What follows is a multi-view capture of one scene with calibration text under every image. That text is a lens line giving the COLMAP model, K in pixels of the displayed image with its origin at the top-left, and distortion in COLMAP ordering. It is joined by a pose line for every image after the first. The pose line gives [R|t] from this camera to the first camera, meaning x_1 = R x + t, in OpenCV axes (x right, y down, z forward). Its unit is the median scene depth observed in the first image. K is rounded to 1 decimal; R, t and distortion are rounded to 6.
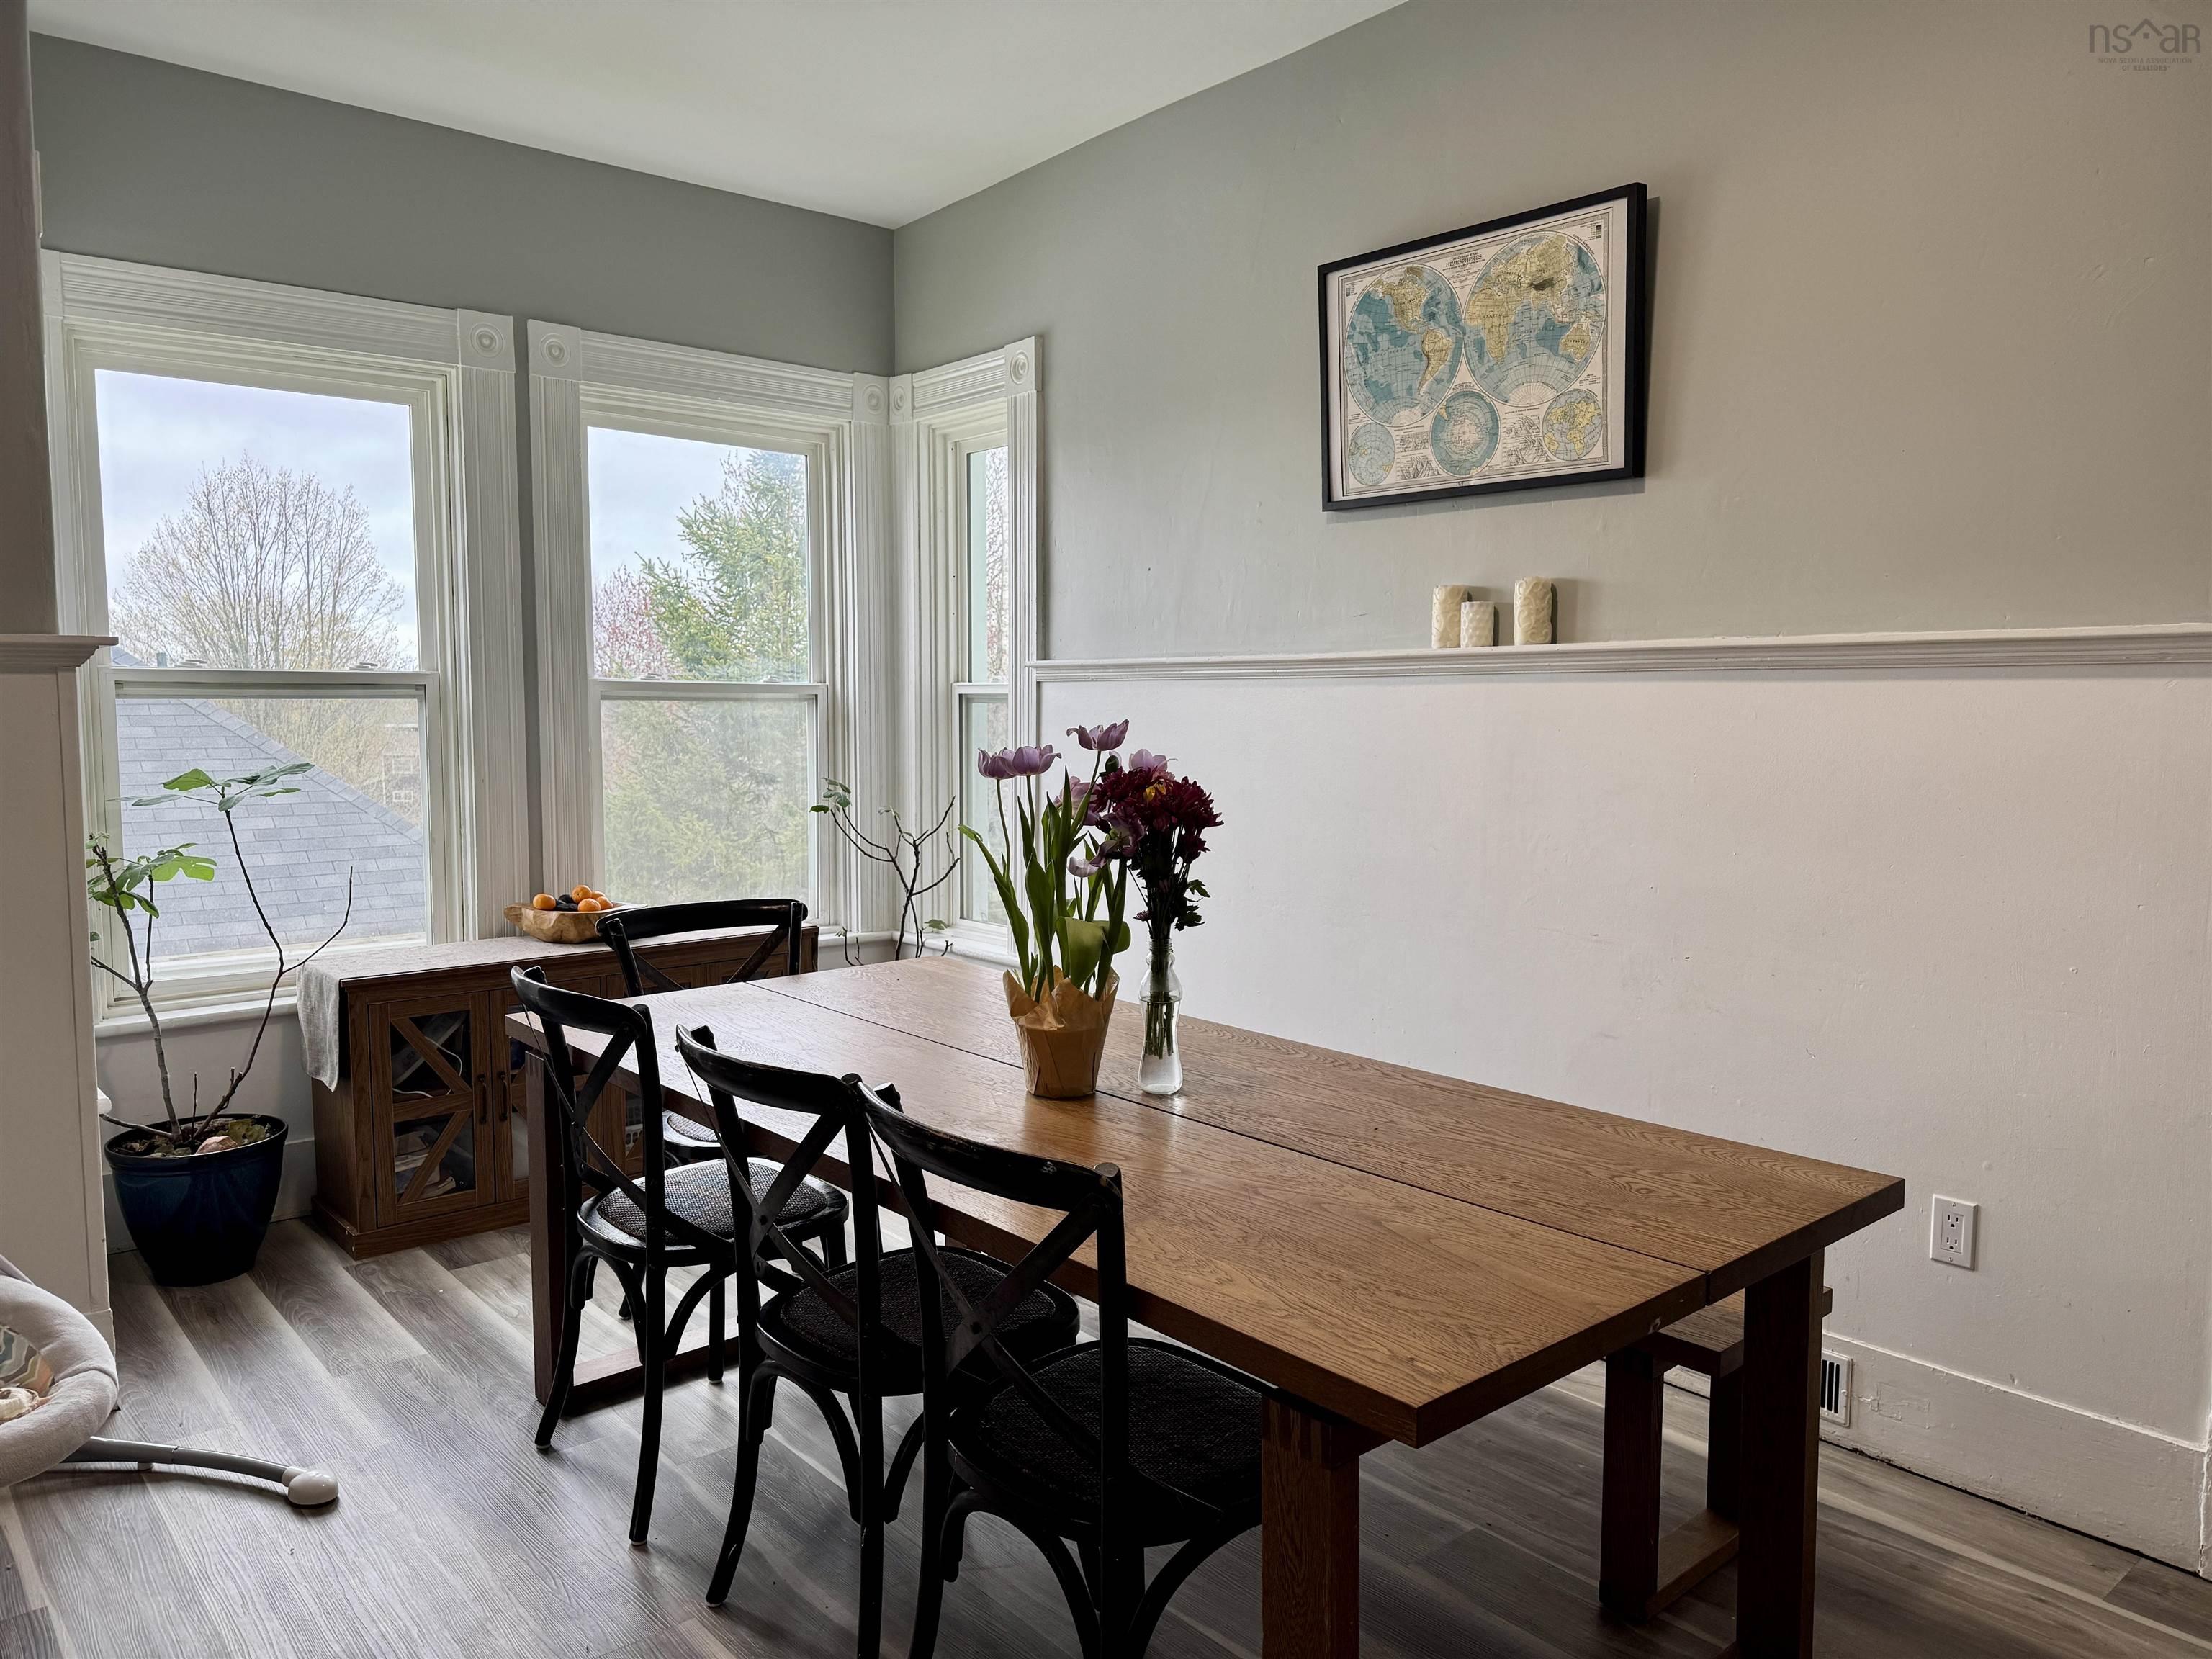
lens RADIAL K [[1590.5, 0, 1103.4], [0, 1590.5, 825.4], [0, 0, 1]] dist [0.059567, -0.041323]
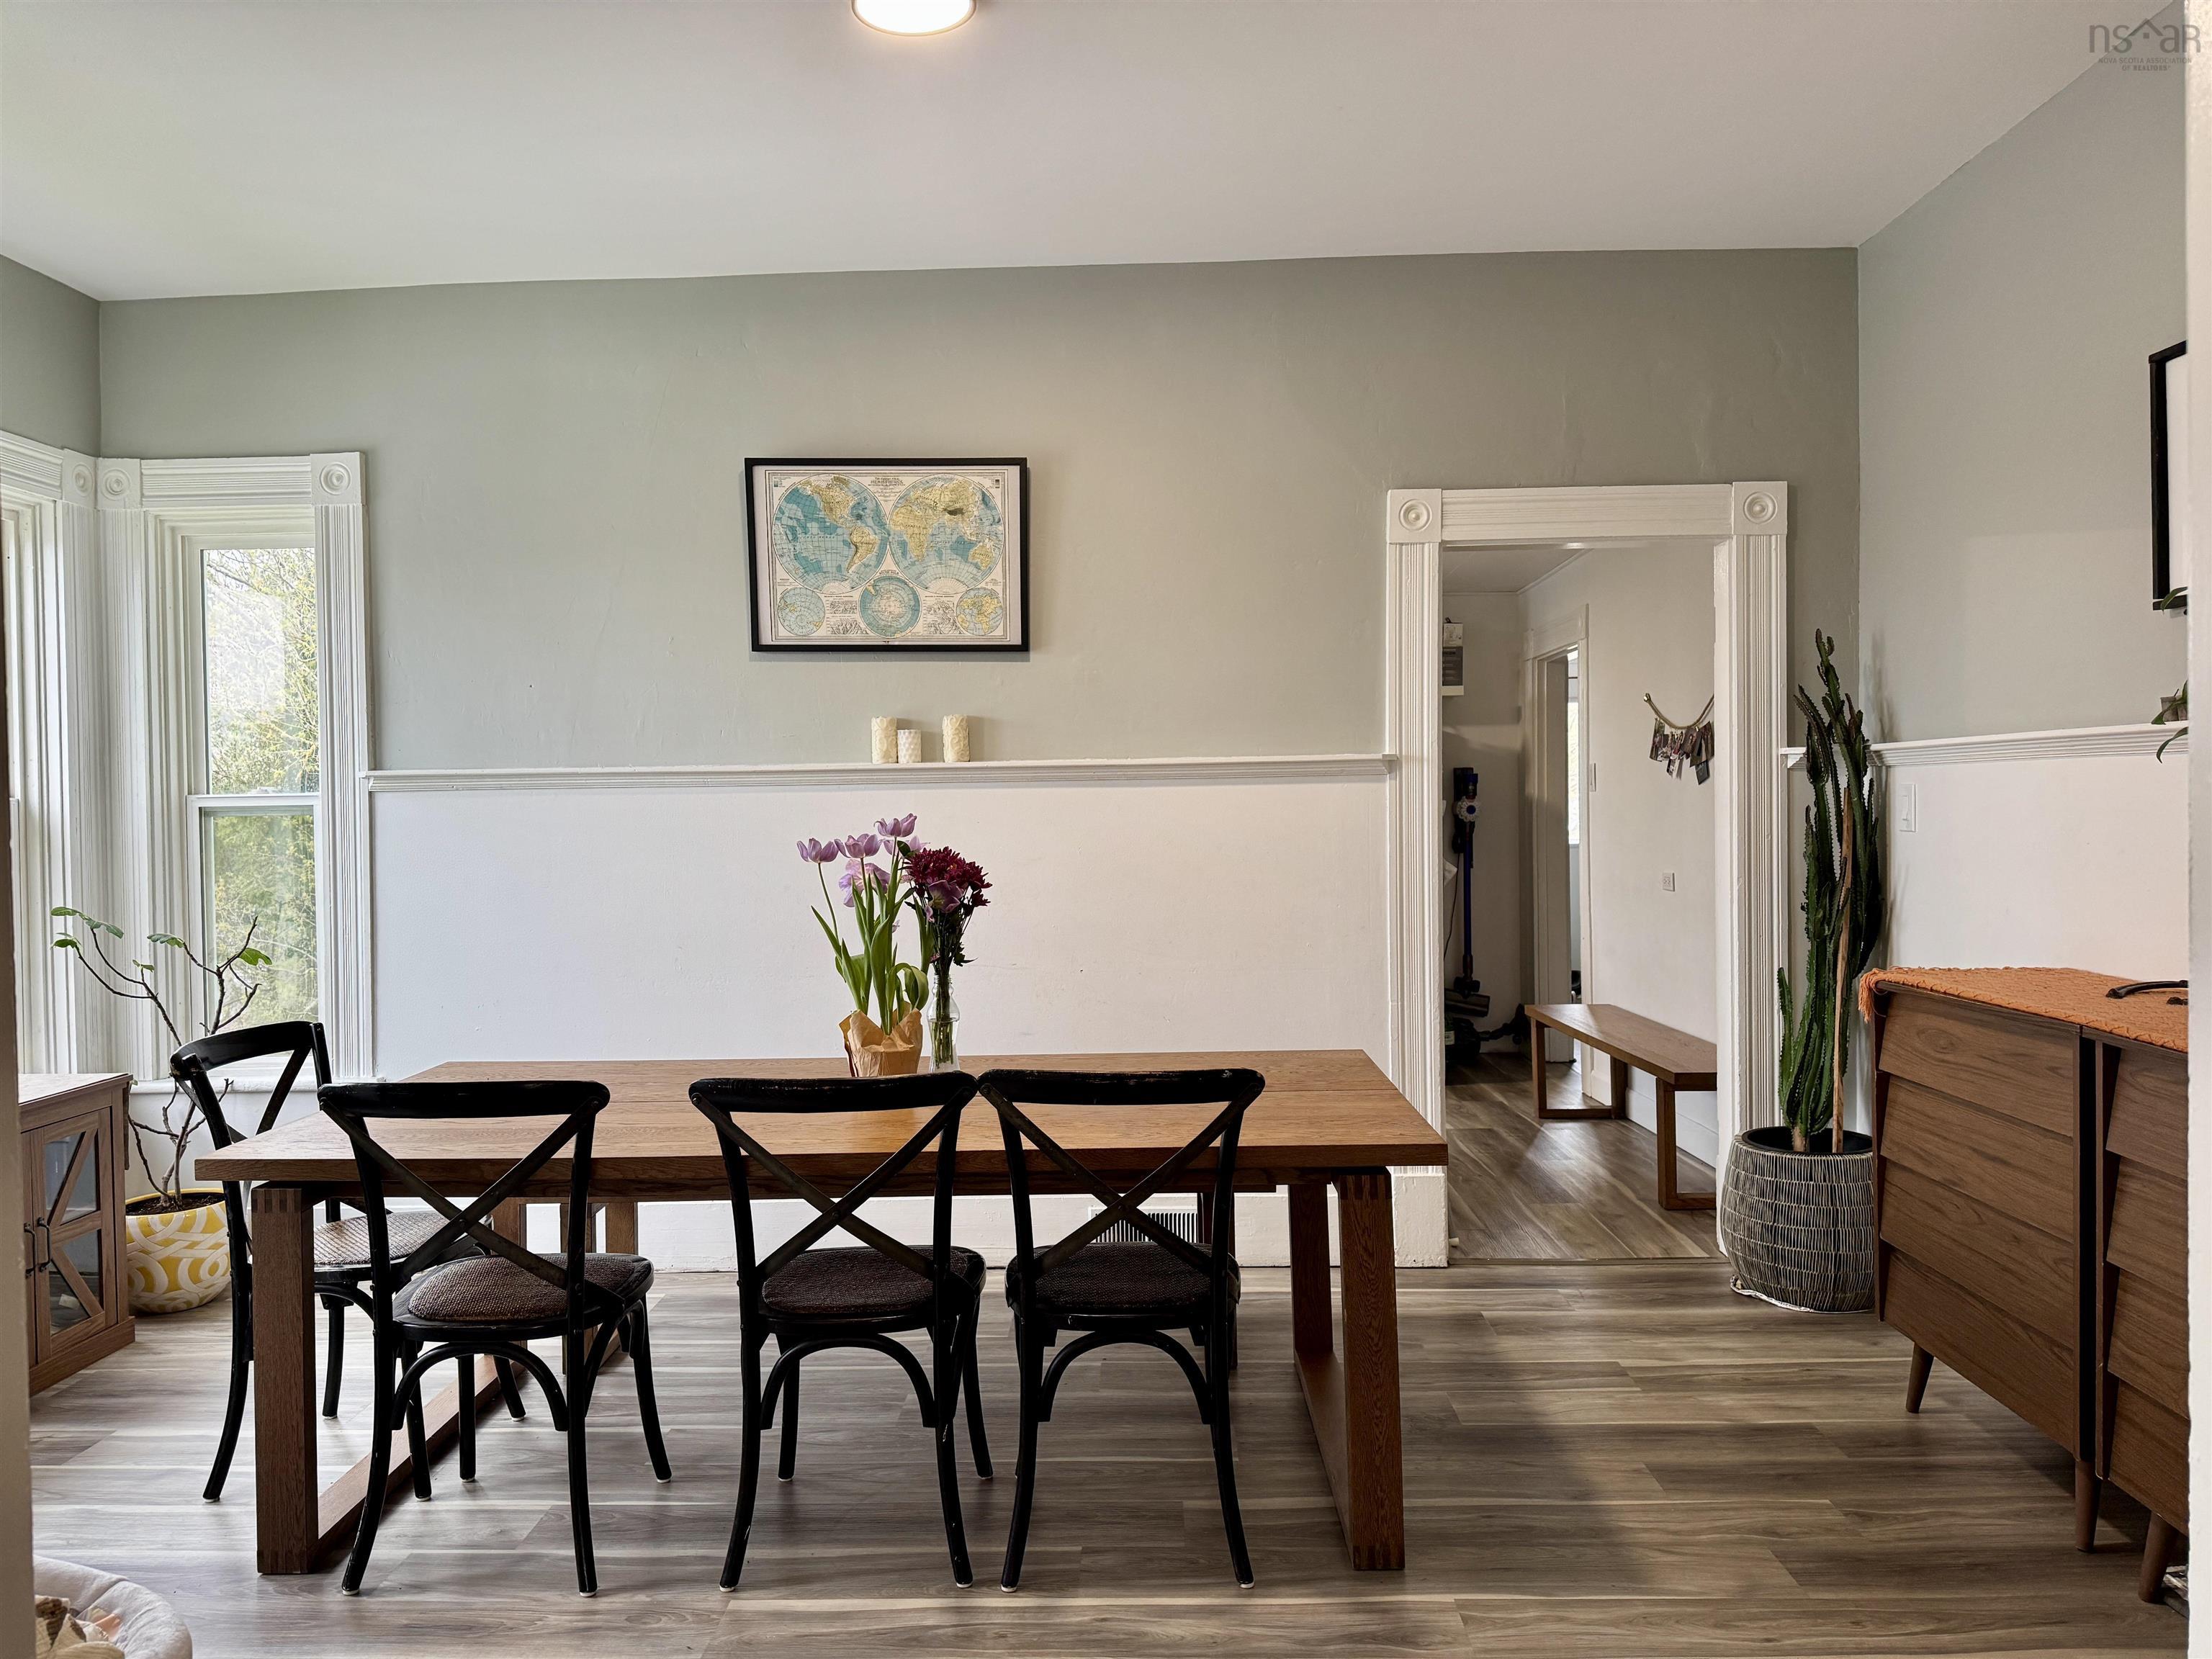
lens RADIAL K [[1590.5, 0, 1115.5], [0, 1590.5, 829.8], [0, 0, 1]] dist [0.059567, -0.041323]
pose [[0.643553, -0.024597, 0.765007, -0.690692], [0.078686, 0.996314, -0.034160, 0.004535], [-0.761347, 0.082179, 0.643116, 0.002587]]
